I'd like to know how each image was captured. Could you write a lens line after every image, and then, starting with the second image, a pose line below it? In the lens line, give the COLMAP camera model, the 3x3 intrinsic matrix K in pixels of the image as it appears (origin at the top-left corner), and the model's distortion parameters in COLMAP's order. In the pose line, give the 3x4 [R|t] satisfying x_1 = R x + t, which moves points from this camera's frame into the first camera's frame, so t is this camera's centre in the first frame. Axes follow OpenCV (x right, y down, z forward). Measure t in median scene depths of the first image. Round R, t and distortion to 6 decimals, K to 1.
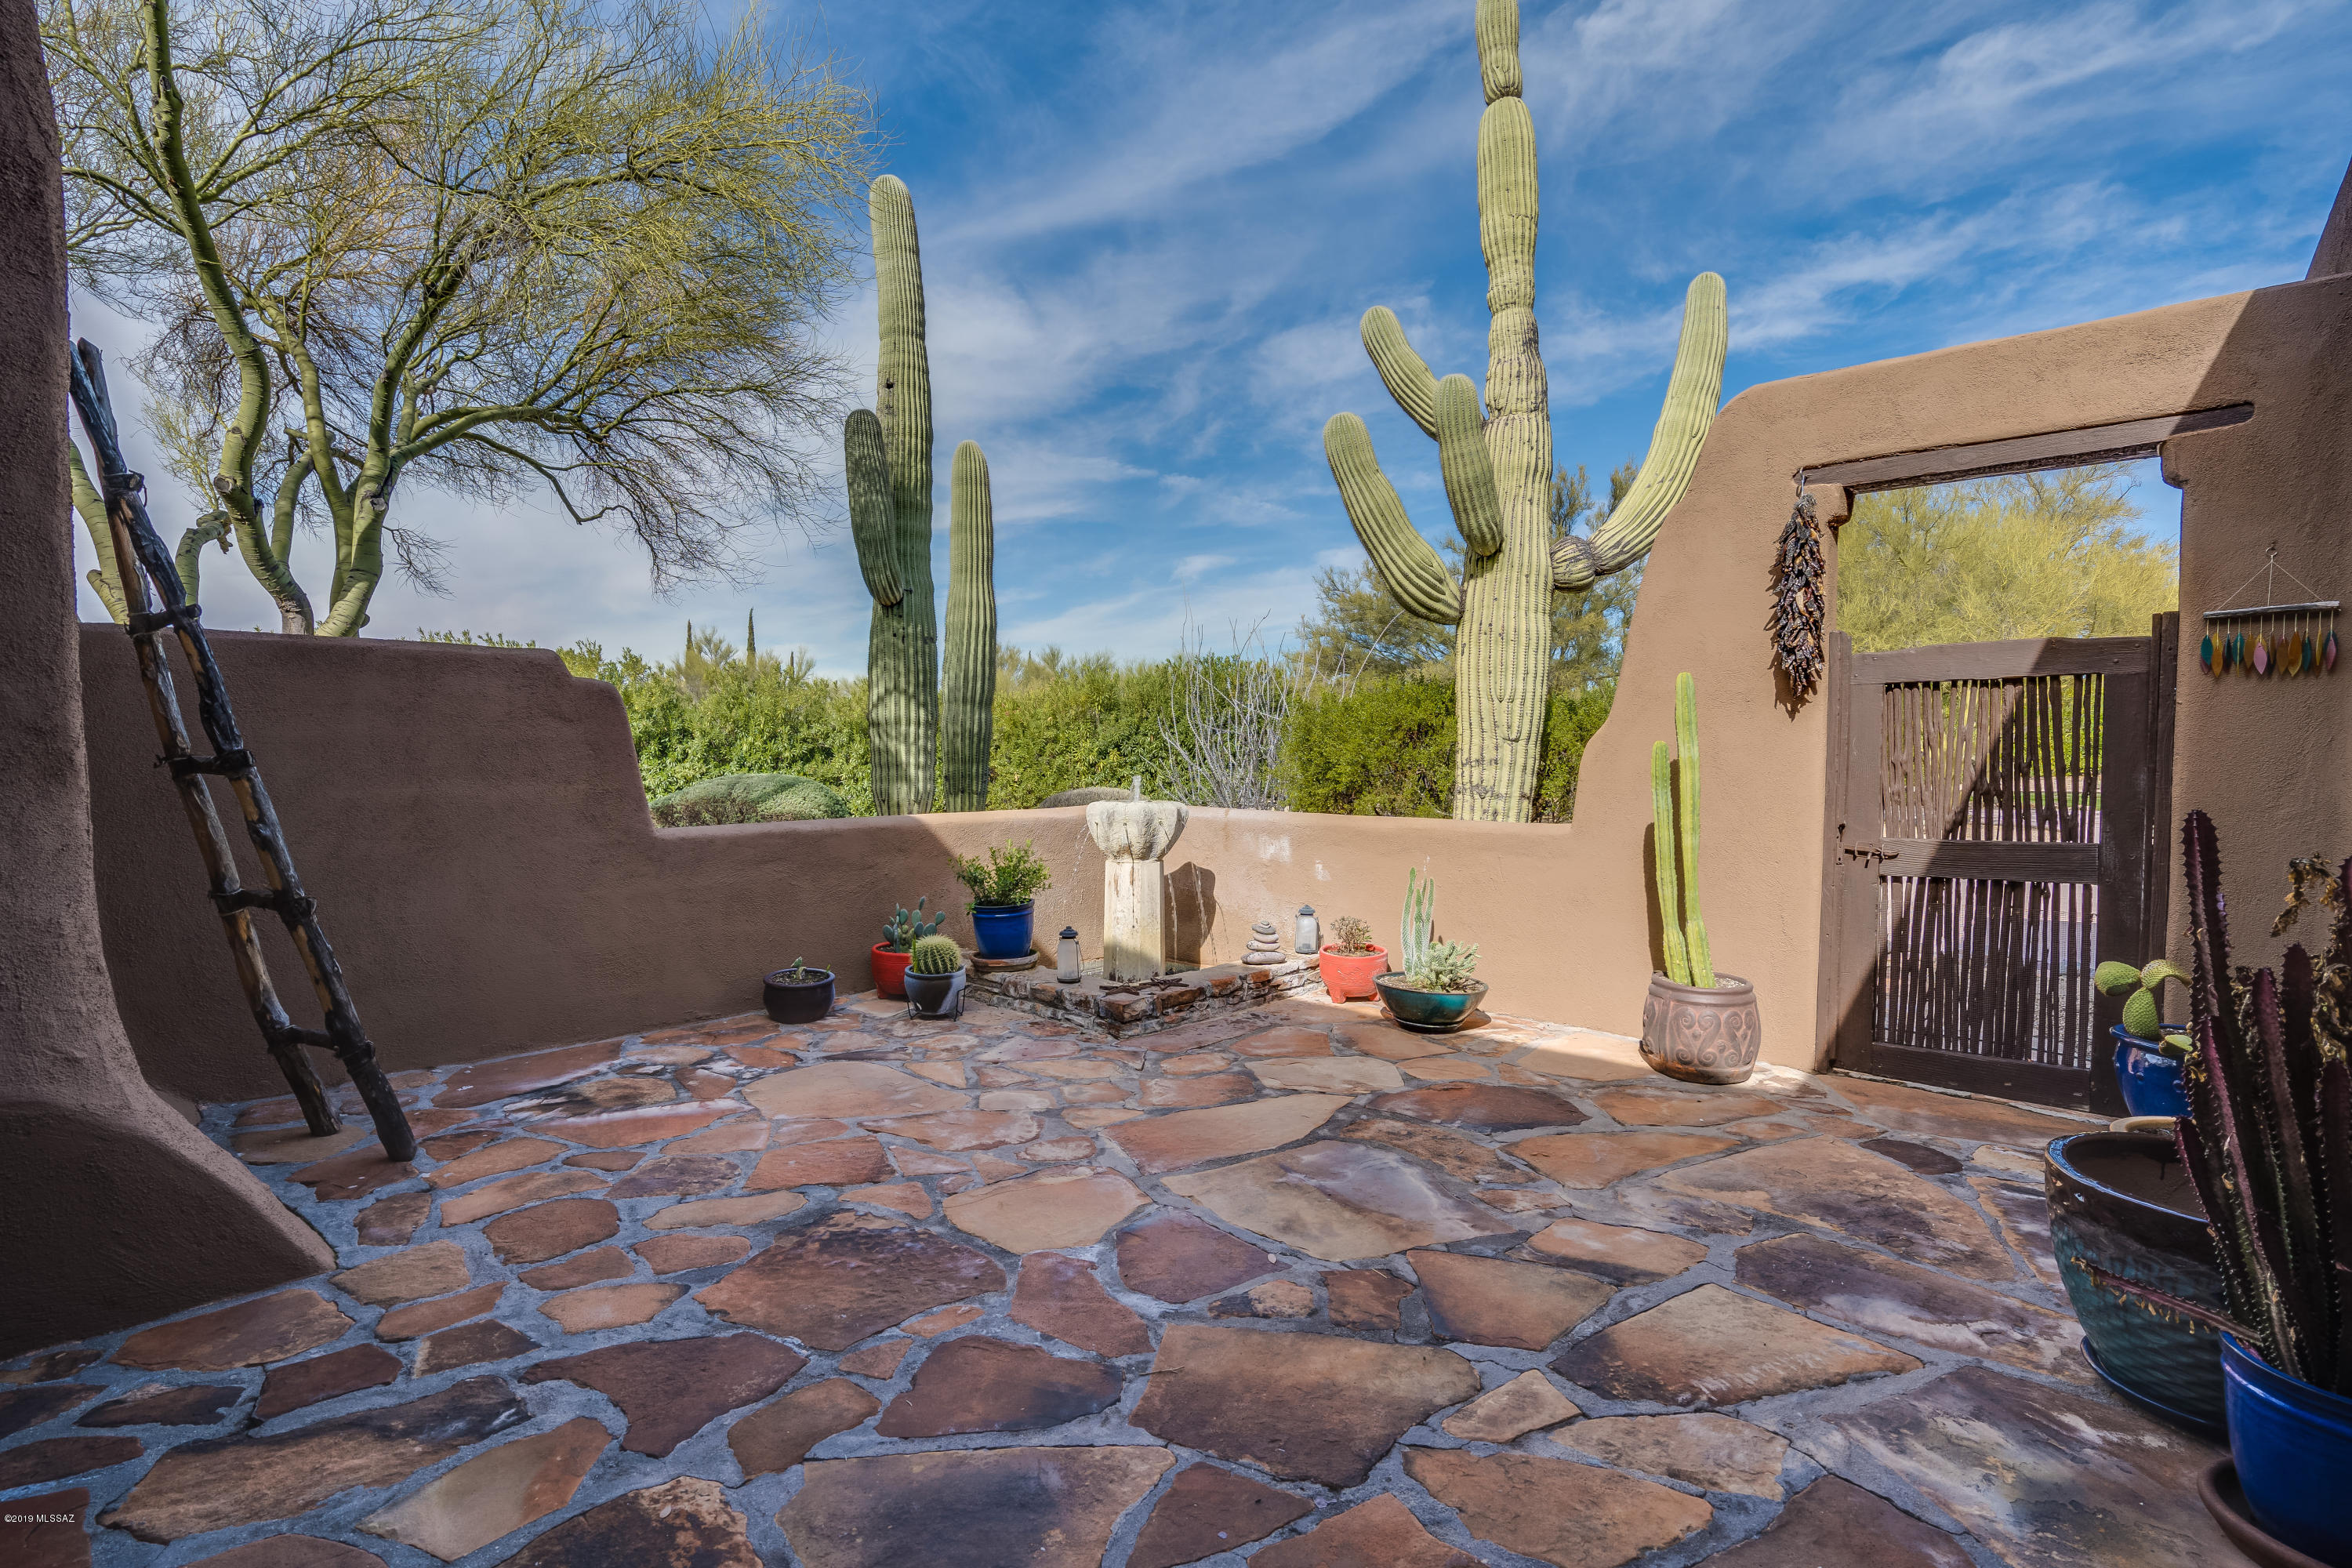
lens RADIAL K [[1094.7, 0, 1170.8], [0, 1094.7, 785.7], [0, 0, 1]] dist [-0.066464, 0.026980]
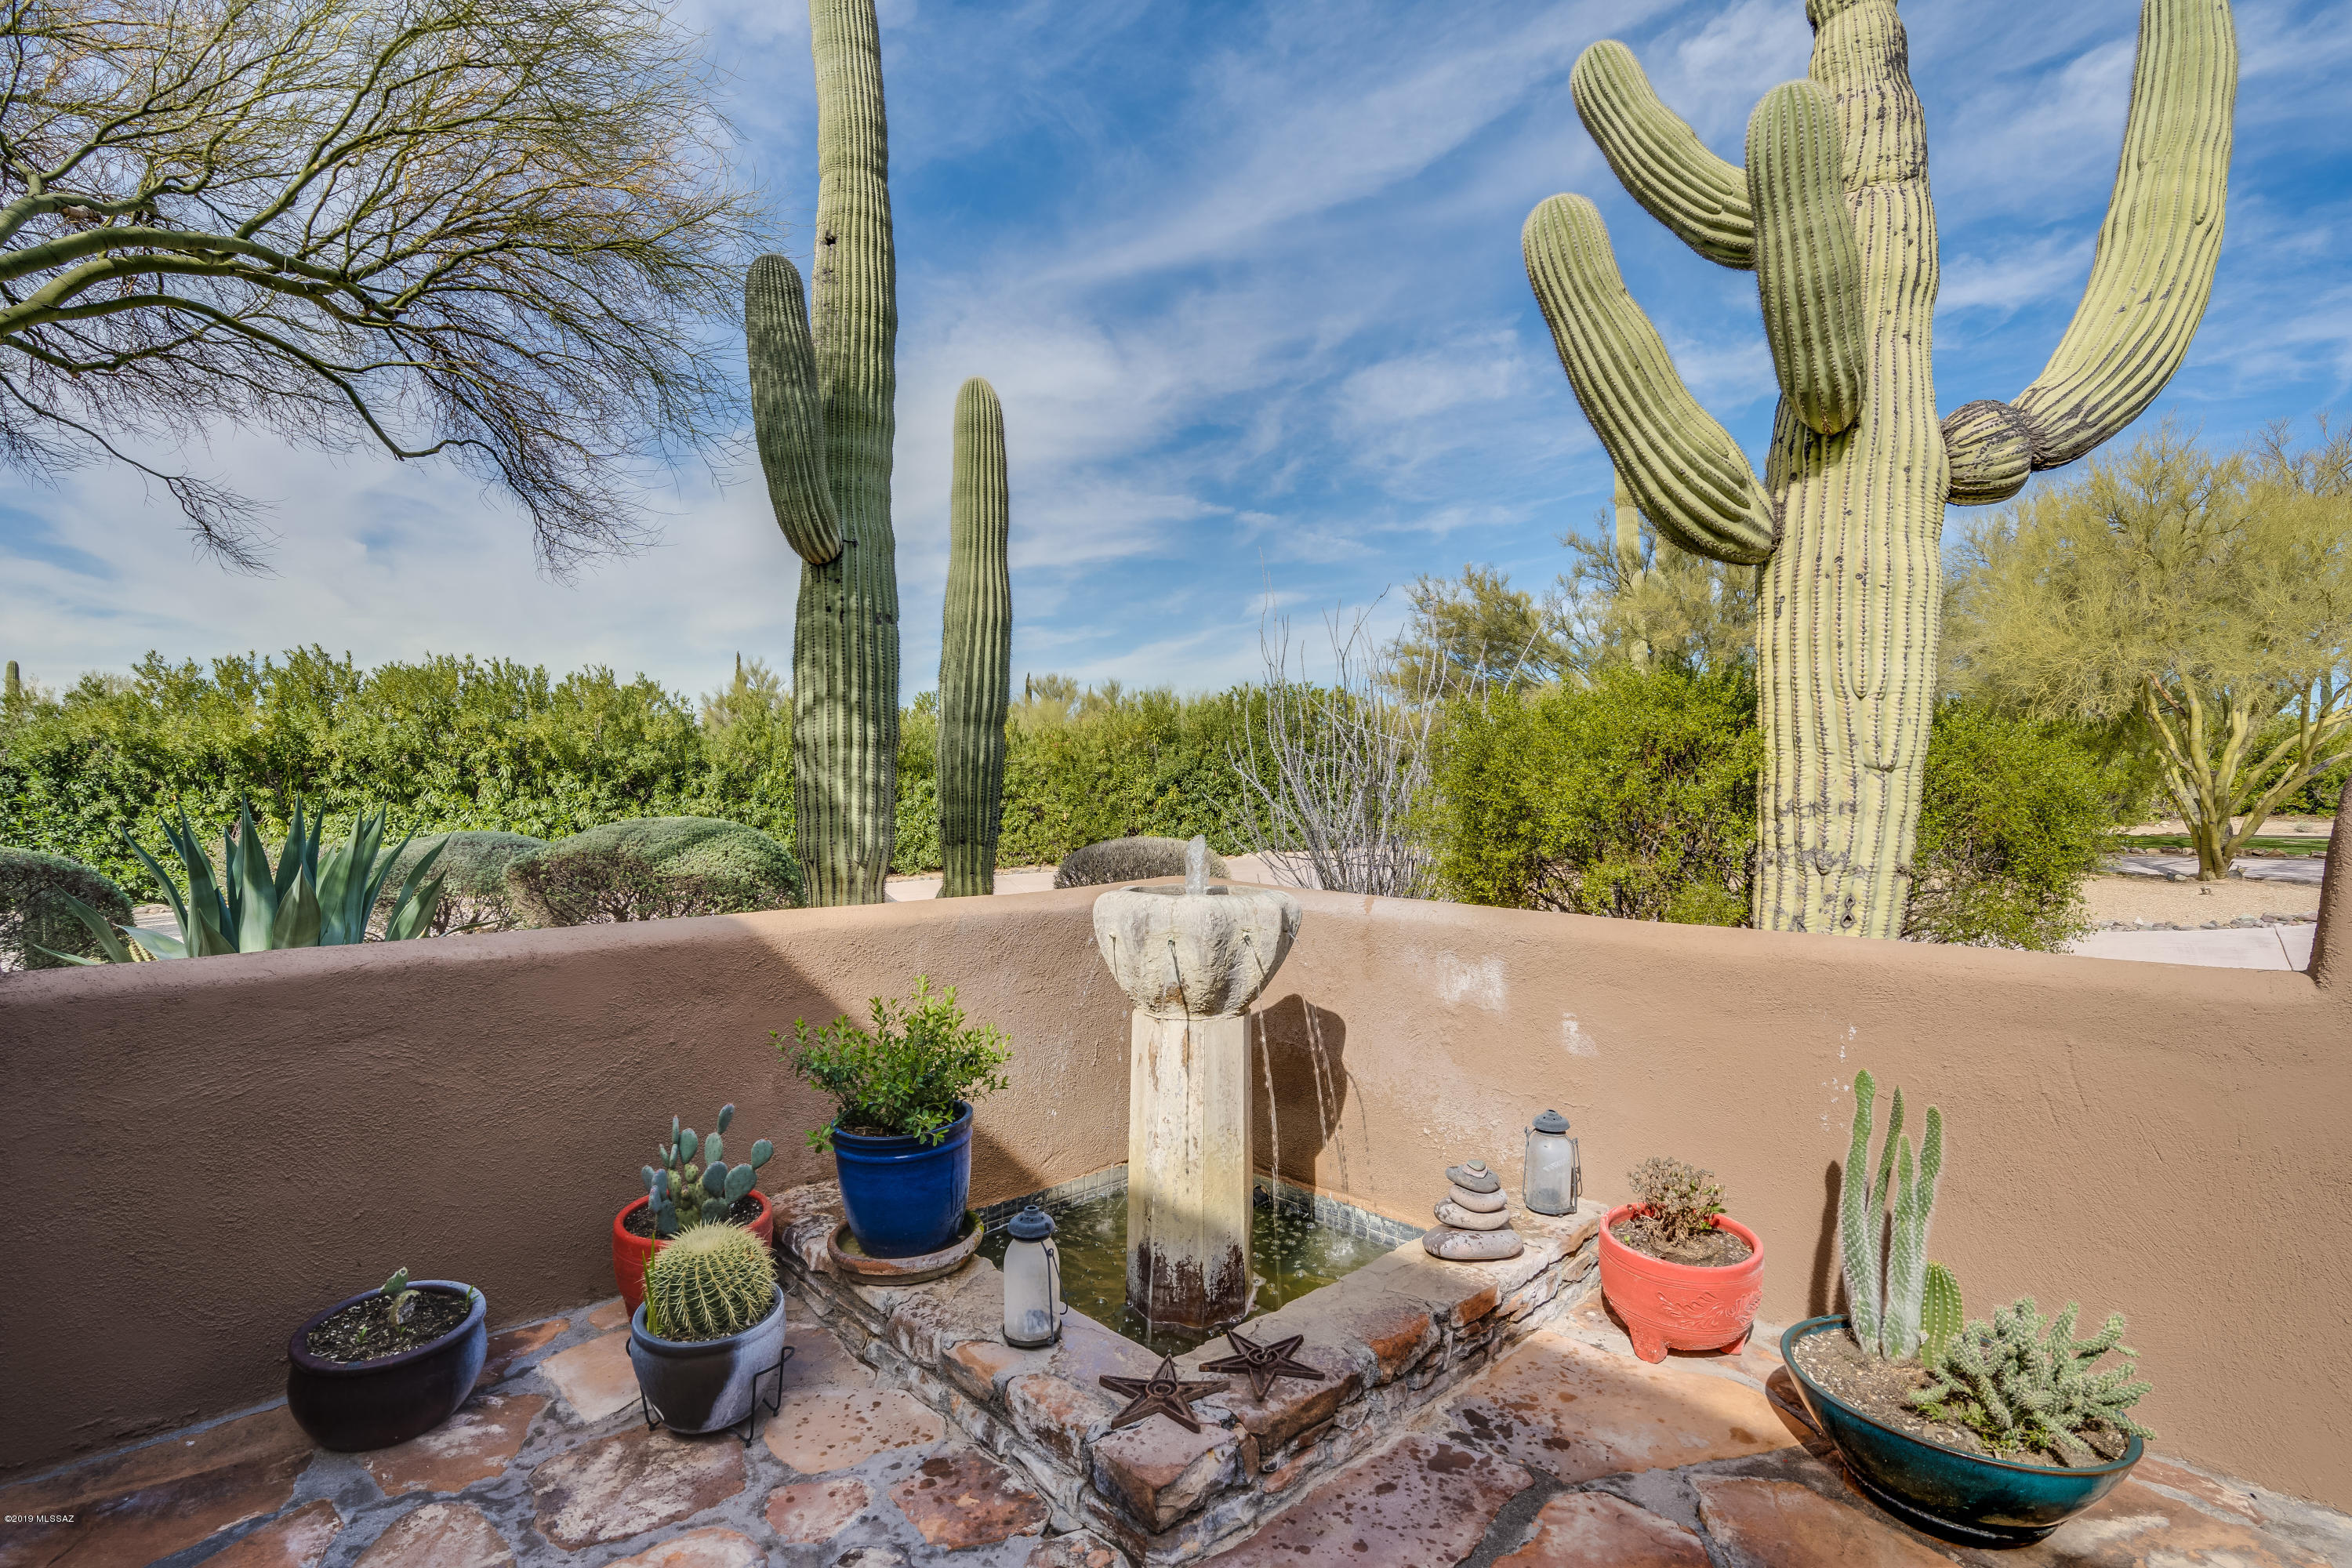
lens RADIAL K [[1094.7, 0, 1170.8], [0, 1094.7, 785.7], [0, 0, 1]] dist [-0.066464, 0.026980]
pose [[0.998383, 0.002195, -0.056798, -0.012825], [-0.004070, 0.999450, -0.032918, -0.013822], [0.056695, 0.033095, 0.997843, 0.435167]]
